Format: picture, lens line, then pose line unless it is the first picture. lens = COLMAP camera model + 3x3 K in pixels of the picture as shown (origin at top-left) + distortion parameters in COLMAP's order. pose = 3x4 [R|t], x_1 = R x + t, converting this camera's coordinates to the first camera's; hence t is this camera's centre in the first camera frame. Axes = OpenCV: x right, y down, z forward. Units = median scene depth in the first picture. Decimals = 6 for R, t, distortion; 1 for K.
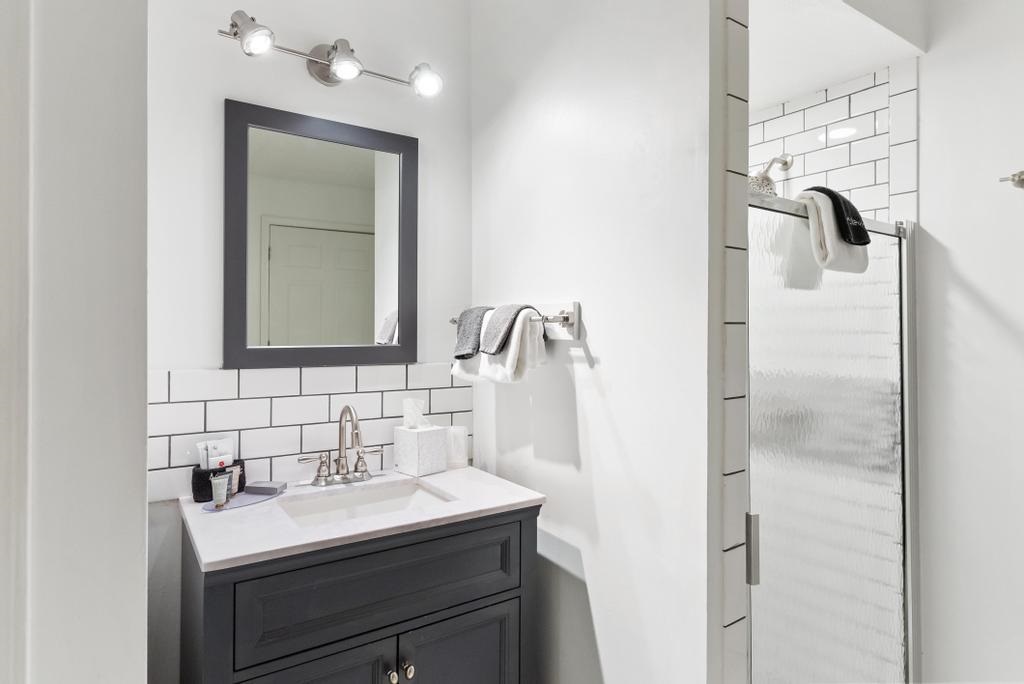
lens RADIAL K [[568.3, 0, 515.0], [0, 568.3, 320.9], [0, 0, 1]] dist [0.017548, -0.000027]
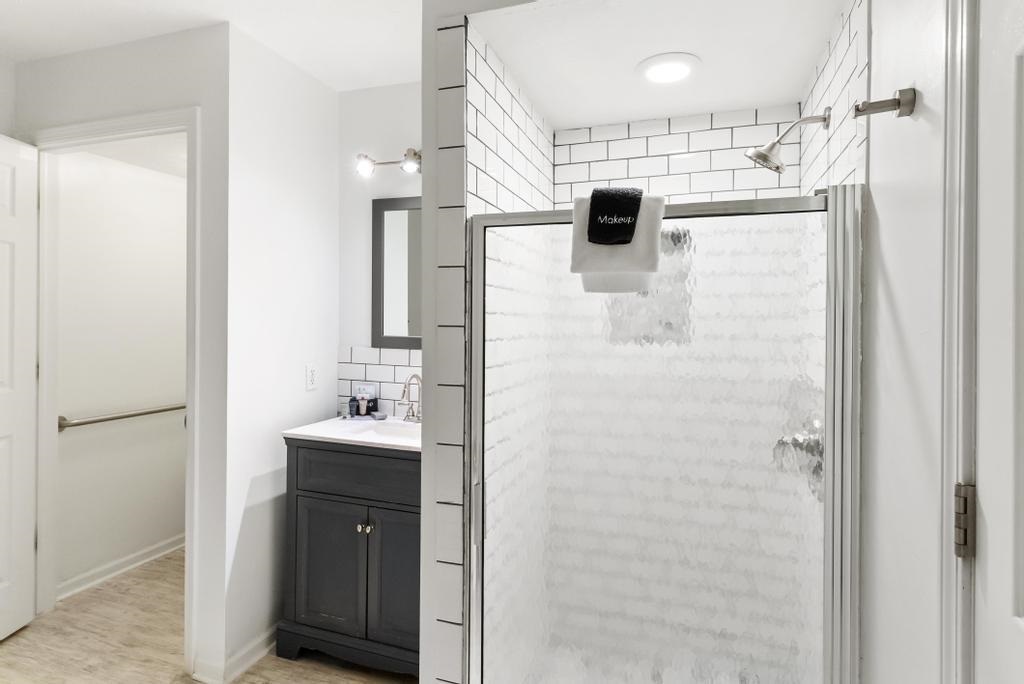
lens RADIAL K [[536.1, 0, 512.3], [0, 536.1, 317.0], [0, 0, 1]] dist [0.000068, -0.000009]
pose [[0.601525, -0.000197, -0.798854, 1.137774], [-0.001622, 0.999998, -0.001469, -0.011708], [0.798852, 0.002179, 0.601524, 0.325754]]
